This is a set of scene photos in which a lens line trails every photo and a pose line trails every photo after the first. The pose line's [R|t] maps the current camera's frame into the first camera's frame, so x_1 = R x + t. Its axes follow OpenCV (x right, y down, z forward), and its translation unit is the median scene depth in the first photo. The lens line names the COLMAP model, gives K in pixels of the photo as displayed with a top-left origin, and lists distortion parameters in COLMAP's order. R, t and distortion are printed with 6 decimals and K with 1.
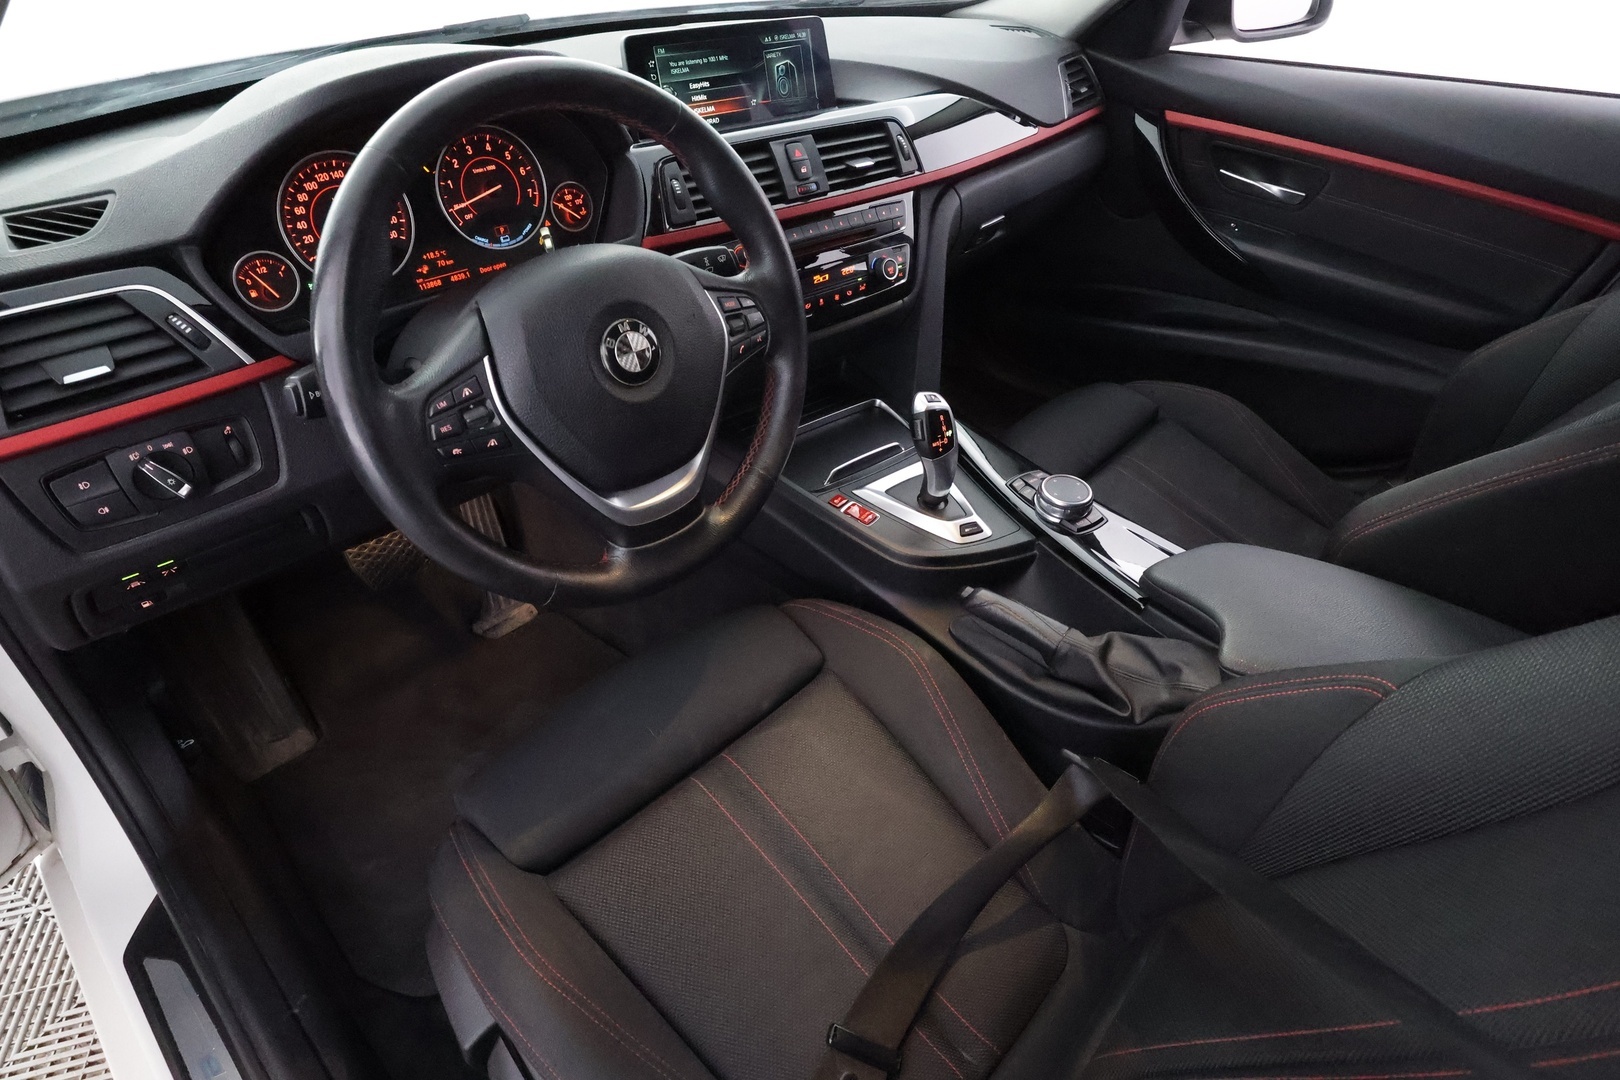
lens RADIAL K [[889.0, 0, 817.6], [0, 889.0, 537.2], [0, 0, 1]] dist [0.004056, 0.001437]
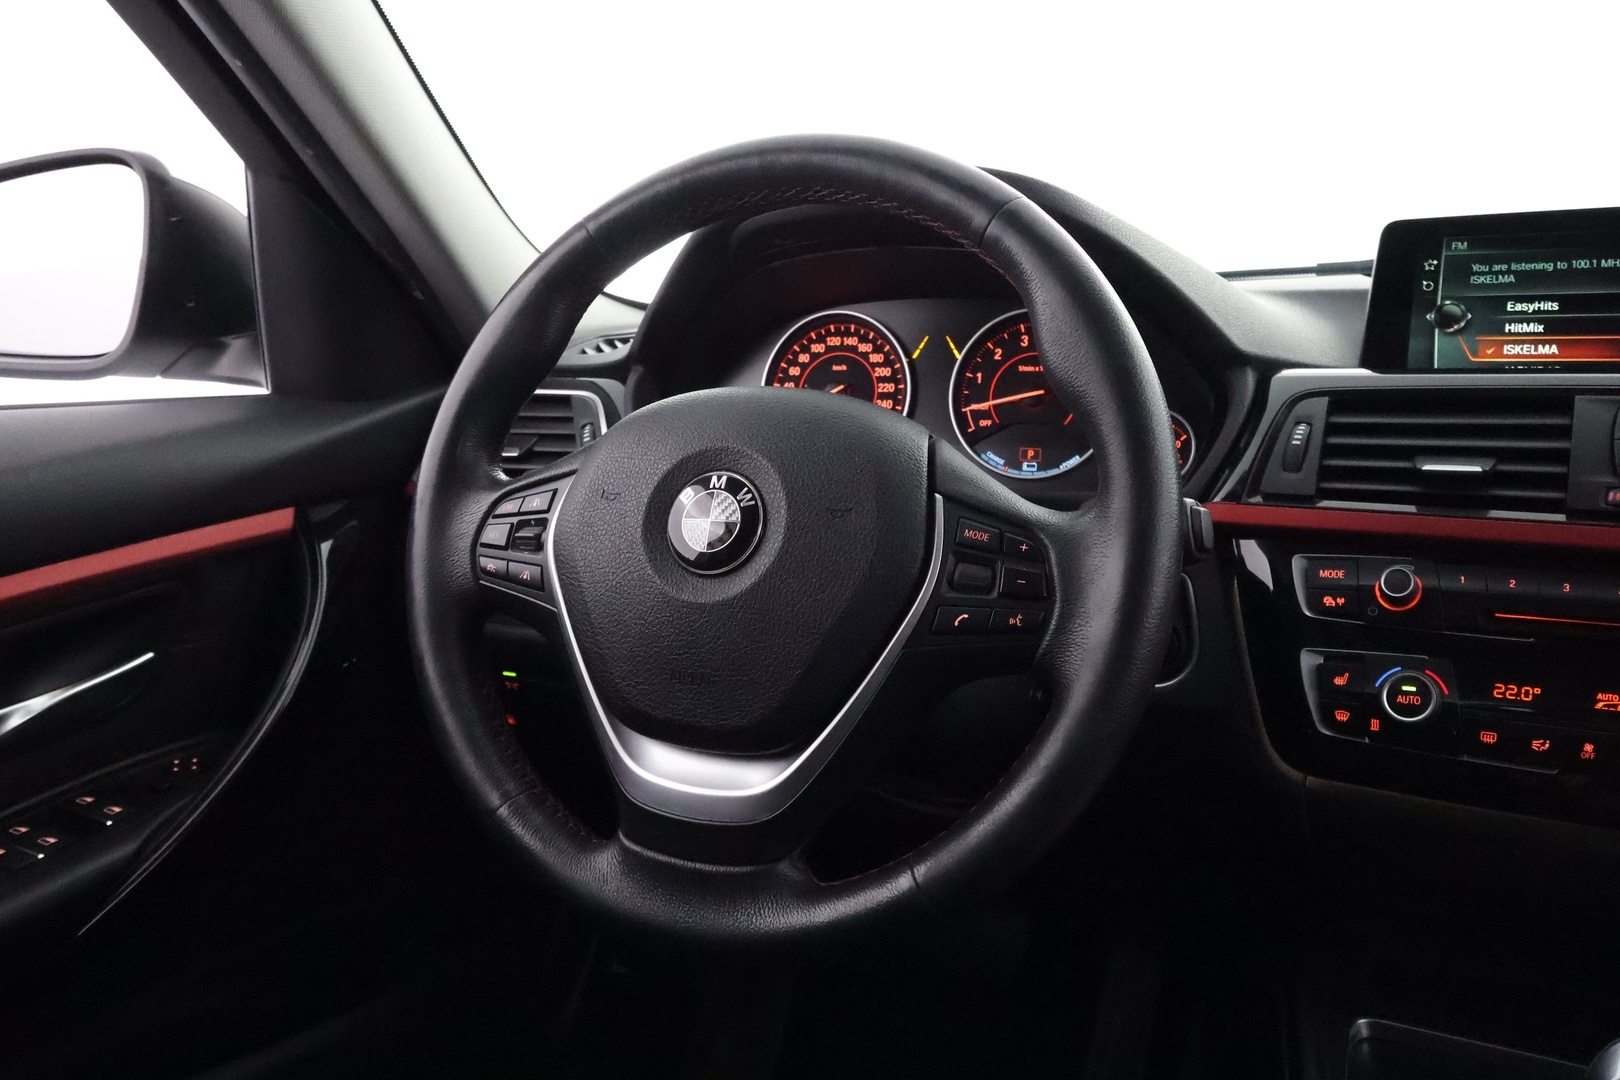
lens RADIAL K [[1265.6, 0, 817.3], [0, 1265.6, 540.8], [0, 0, 1]] dist [-0.008794, -0.000481]
pose [[0.359739, 0.143974, -0.921878, 0.418596], [-0.547594, 0.832551, -0.083661, -0.111592], [0.755465, 0.534911, 0.378341, 0.497771]]
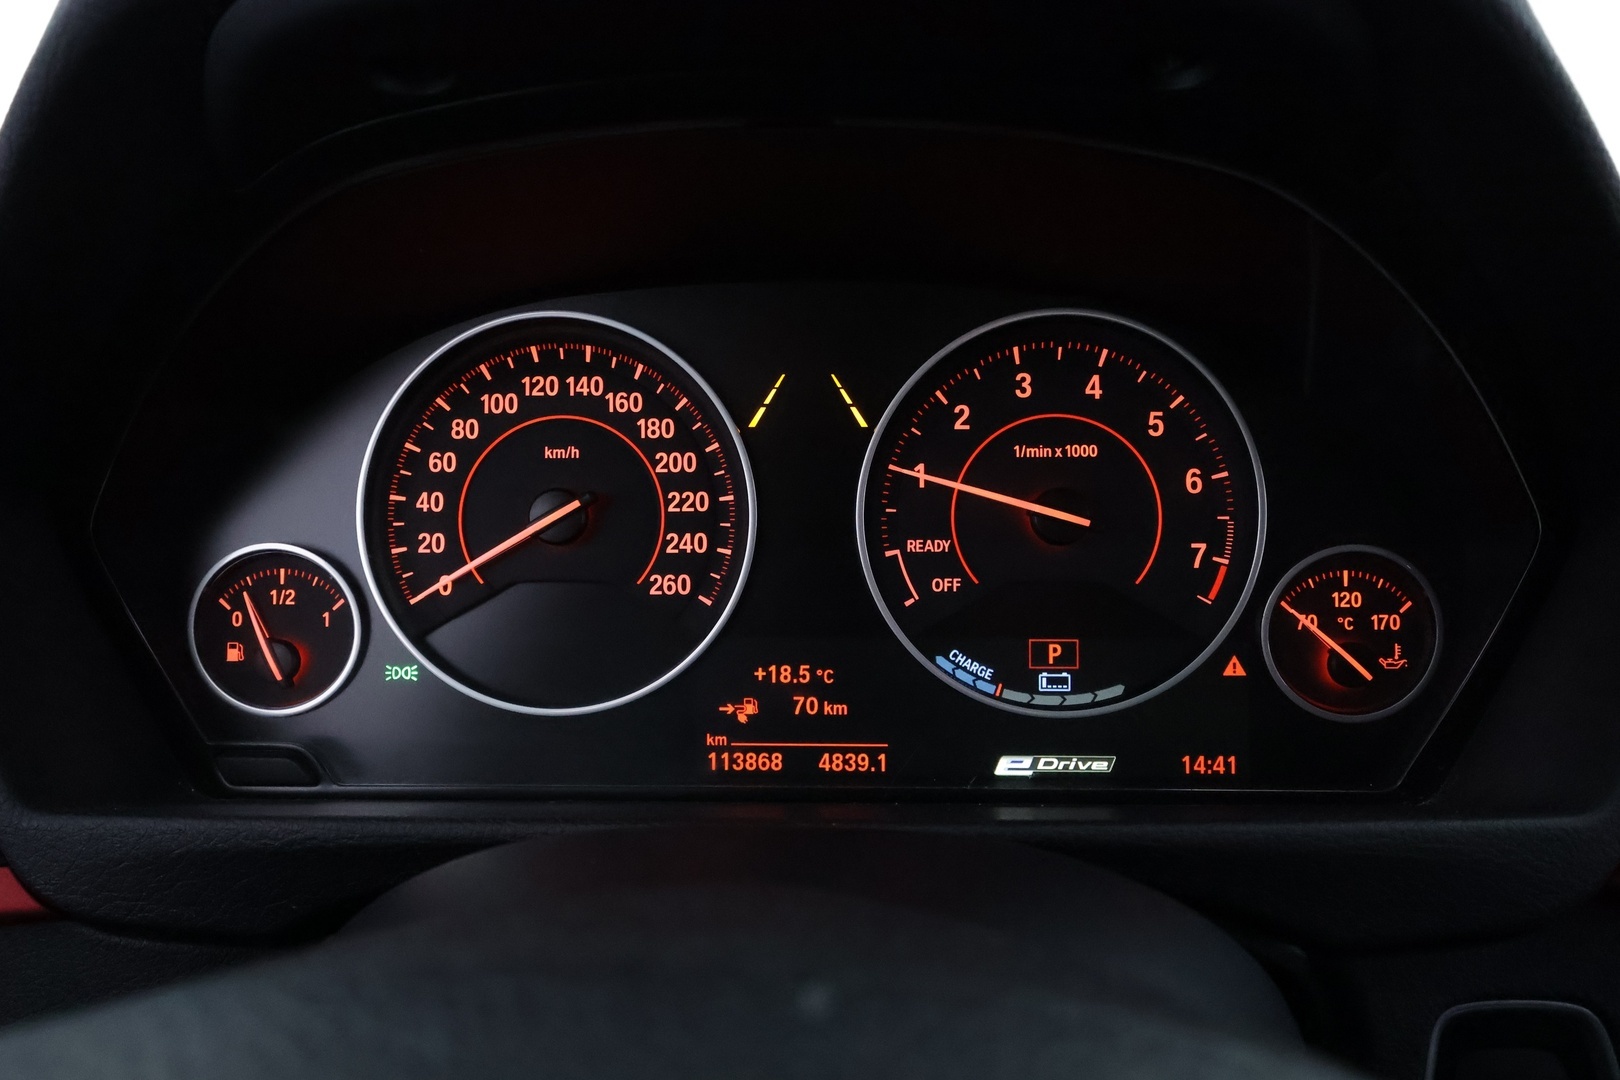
lens RADIAL K [[1087.5, 0, 811.5], [0, 1087.5, 547.1], [0, 0, 1]] dist [0.002241, 0.000488]
pose [[0.671591, 0.159482, -0.723554, -0.143348], [-0.433530, 0.876521, -0.209197, -0.239692], [0.600847, 0.454177, 0.657803, 0.633872]]
